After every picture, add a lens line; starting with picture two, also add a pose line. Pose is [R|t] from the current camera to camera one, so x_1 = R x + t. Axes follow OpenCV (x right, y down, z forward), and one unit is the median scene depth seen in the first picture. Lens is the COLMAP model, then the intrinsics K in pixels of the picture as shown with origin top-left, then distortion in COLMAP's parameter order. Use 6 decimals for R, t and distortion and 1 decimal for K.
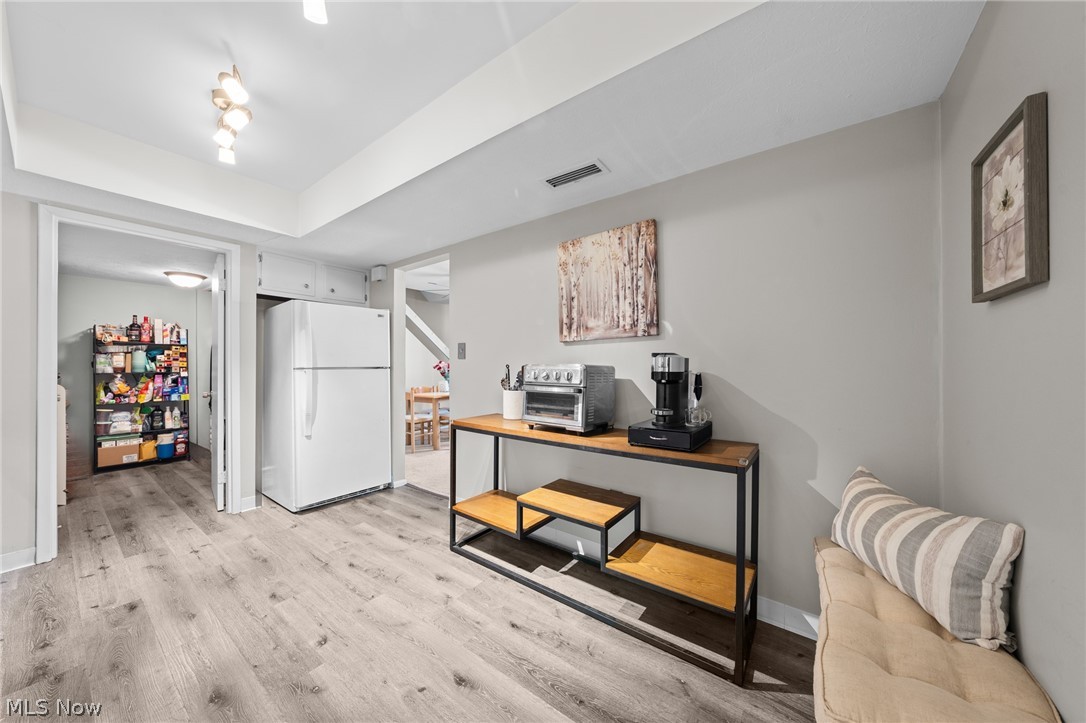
lens RADIAL K [[368.5, 0, 550.6], [0, 368.5, 362.6], [0, 0, 1]] dist [-0.003136, 0.000450]
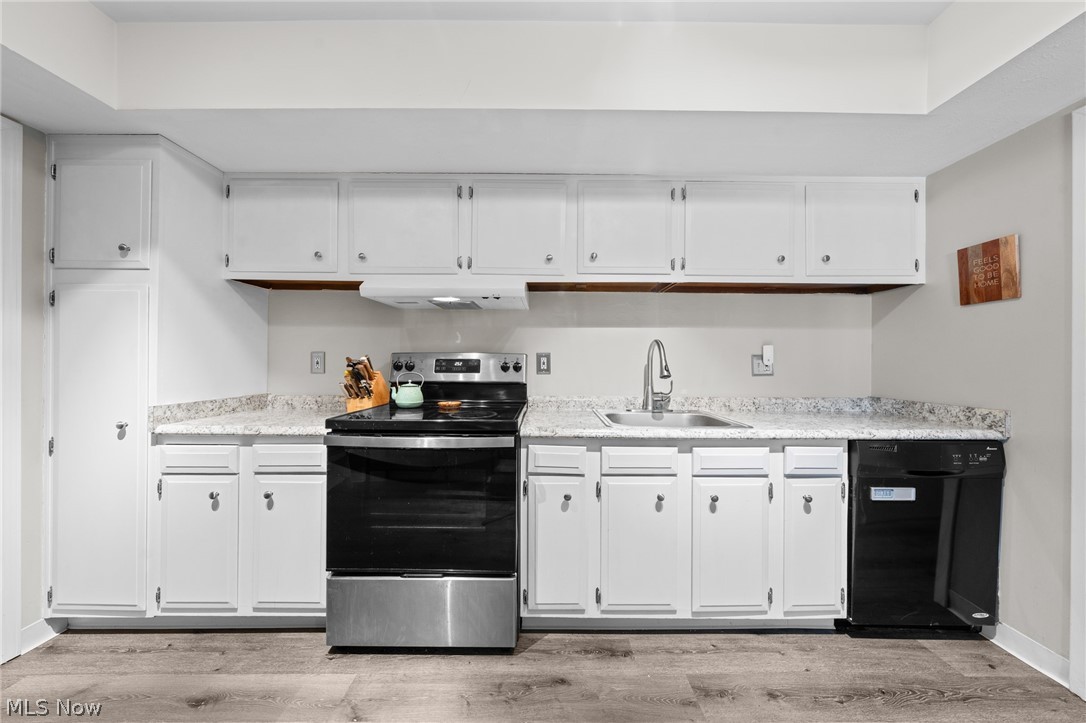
lens RADIAL K [[368.5, 0, 543.5], [0, 368.5, 359.6], [0, 0, 1]] dist [-0.003136, 0.000450]
pose [[-0.809988, -0.005199, -0.586423, -0.301724], [-0.002098, 0.999980, -0.005966, -0.008067], [0.586443, -0.003602, -0.809983, 0.966456]]
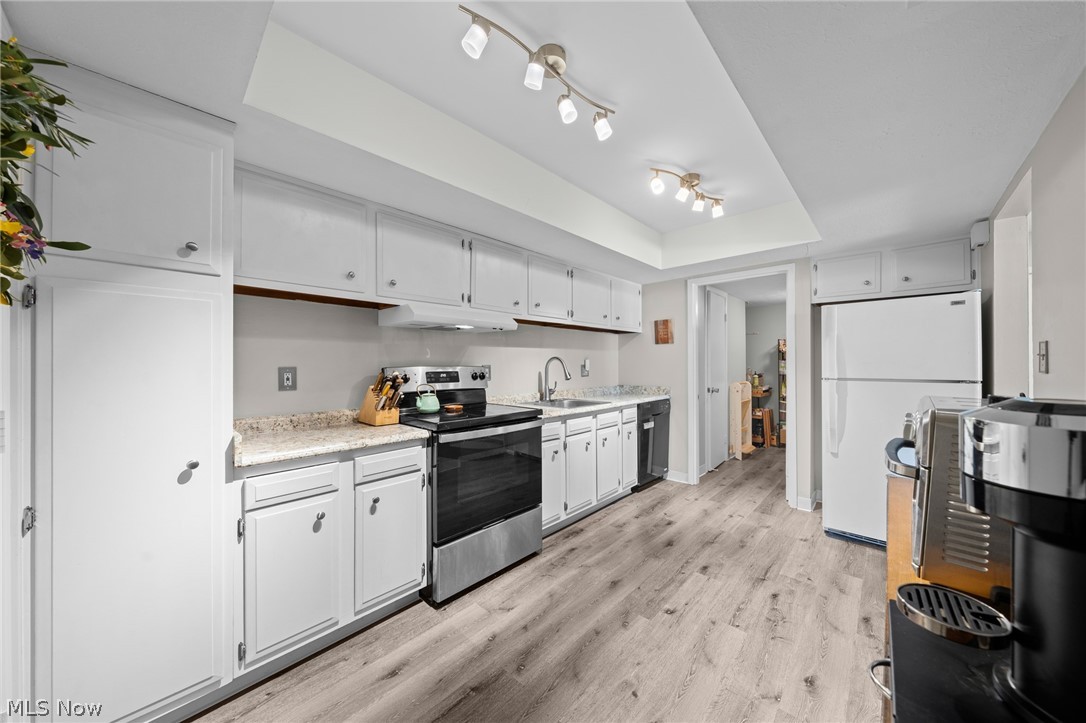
lens RADIAL K [[368.5, 0, 542.1], [0, 368.5, 361.7], [0, 0, 1]] dist [-0.003136, 0.000450]
pose [[-0.134515, -0.002441, -0.990909, 0.444941], [0.008624, 0.999956, -0.003634, -0.039167], [0.990874, -0.009034, -0.134488, 0.536974]]
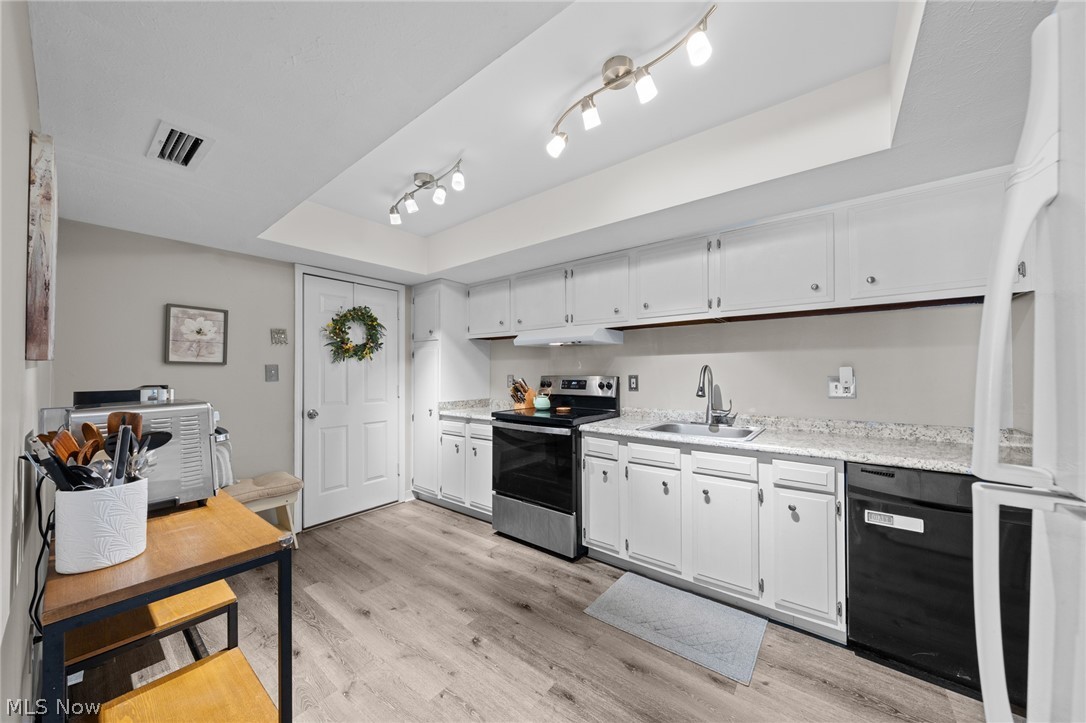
lens RADIAL K [[368.5, 0, 548.4], [0, 368.5, 368.0], [0, 0, 1]] dist [-0.003136, 0.000450]
pose [[-0.999541, 0.004853, 0.029901, -0.623954], [0.004370, 0.999859, -0.016212, -0.038815], [-0.029976, -0.016074, -0.999421, 1.511023]]
